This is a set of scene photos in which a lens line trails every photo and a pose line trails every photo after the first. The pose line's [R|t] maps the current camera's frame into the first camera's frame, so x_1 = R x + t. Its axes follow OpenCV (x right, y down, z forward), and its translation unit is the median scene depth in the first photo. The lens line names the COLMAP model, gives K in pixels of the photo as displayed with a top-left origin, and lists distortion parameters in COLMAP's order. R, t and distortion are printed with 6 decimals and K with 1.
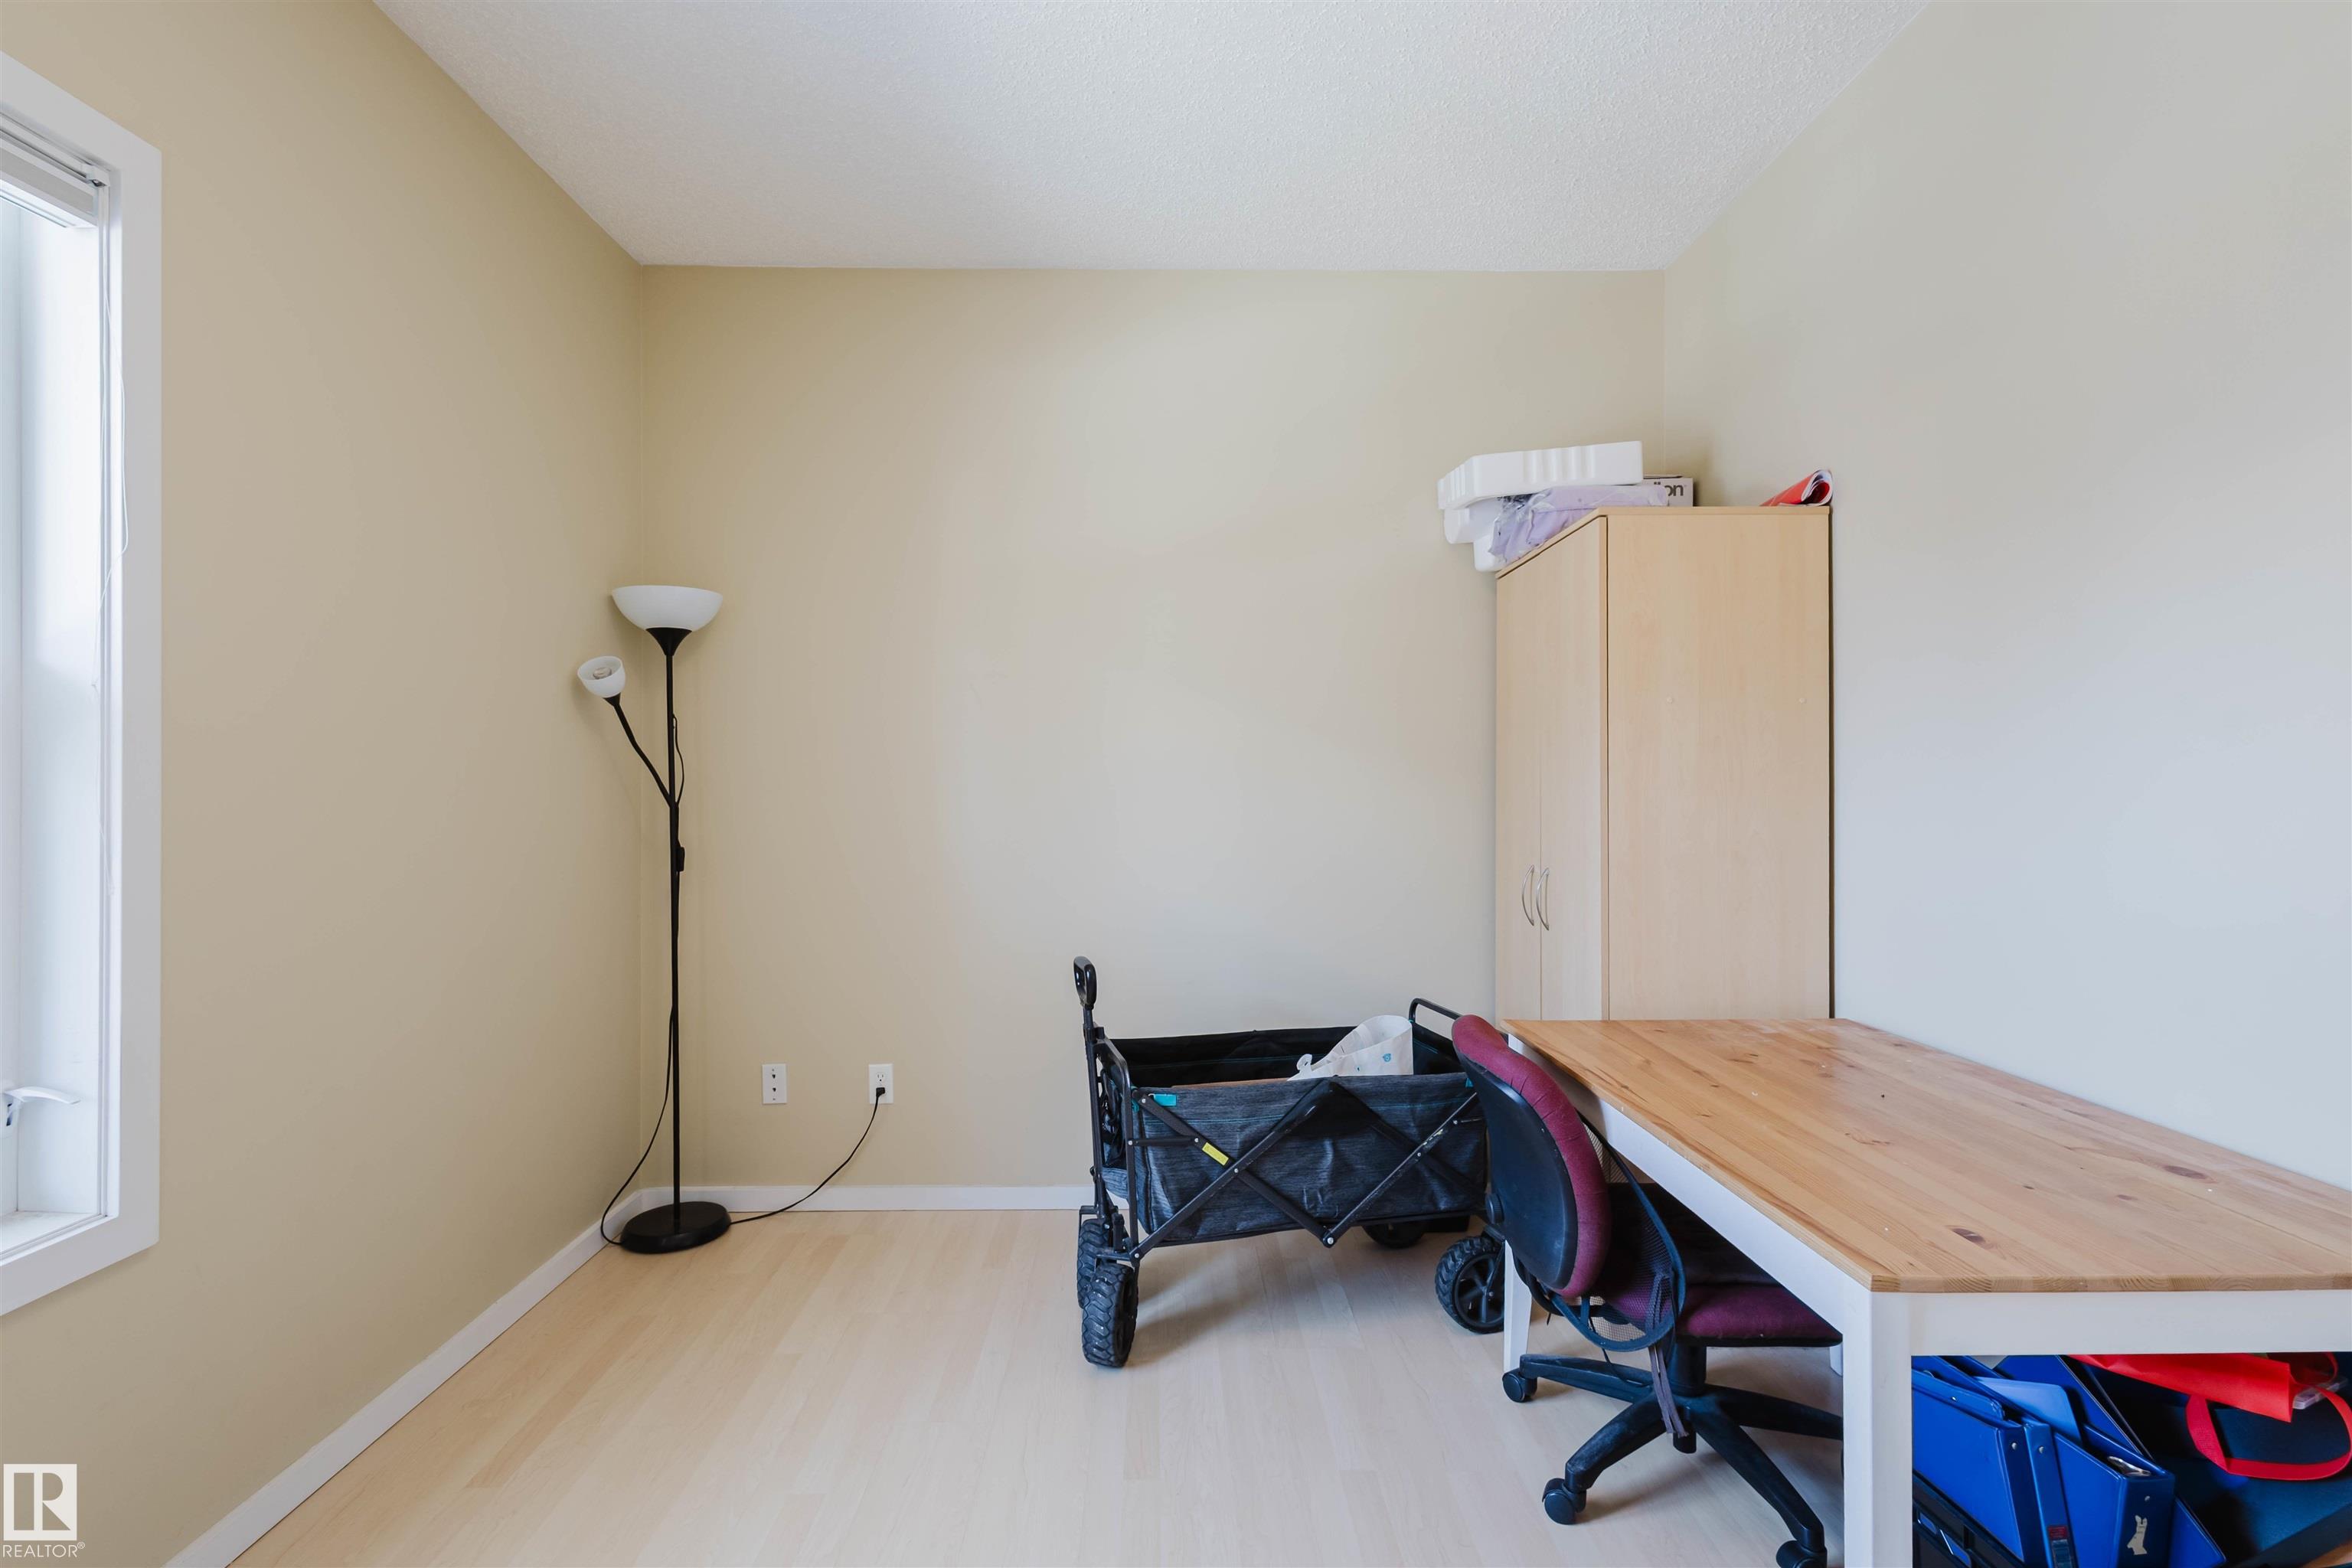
lens RADIAL K [[1088.1, 0, 1210.4], [0, 1088.1, 782.9], [0, 0, 1]] dist [0.012169, -0.002618]
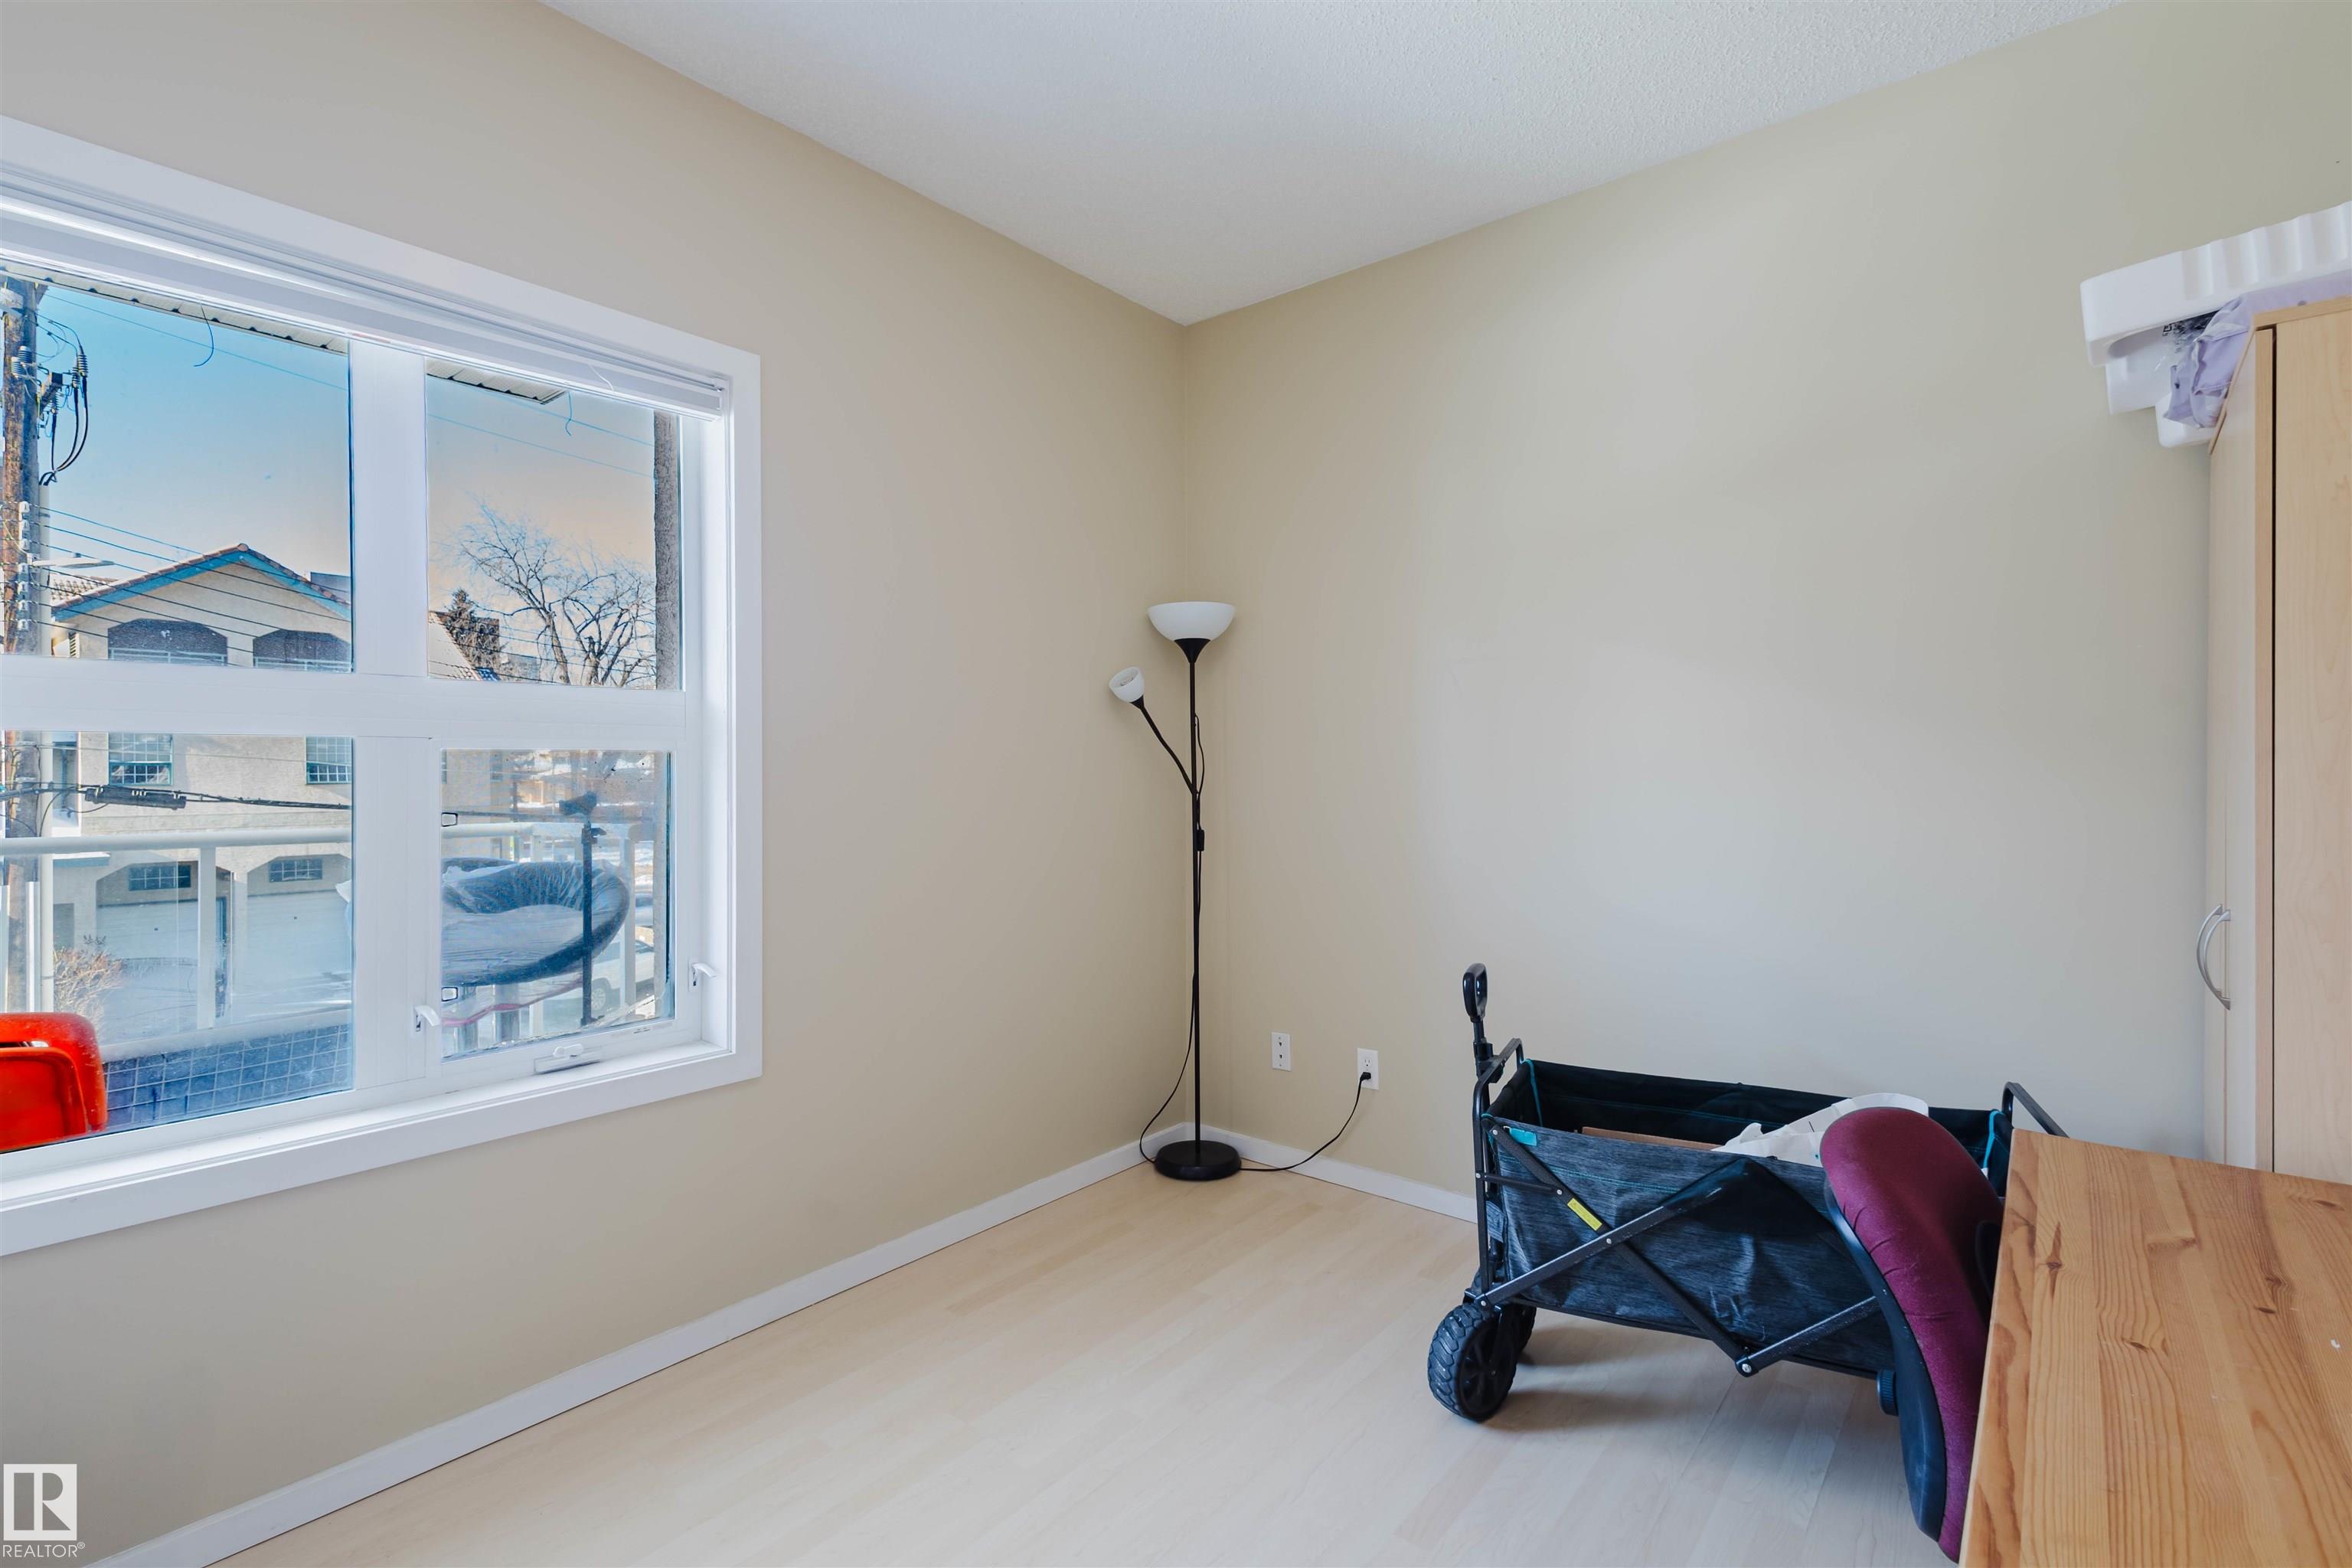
lens RADIAL K [[1088.1, 0, 1180.1], [0, 1088.1, 779.9], [0, 0, 1]] dist [0.012169, -0.002618]
pose [[0.758691, 0.003278, -0.651442, 0.302597], [0.000816, 0.999982, 0.005982, -0.000094], [0.651450, -0.005070, 0.758675, 0.152738]]
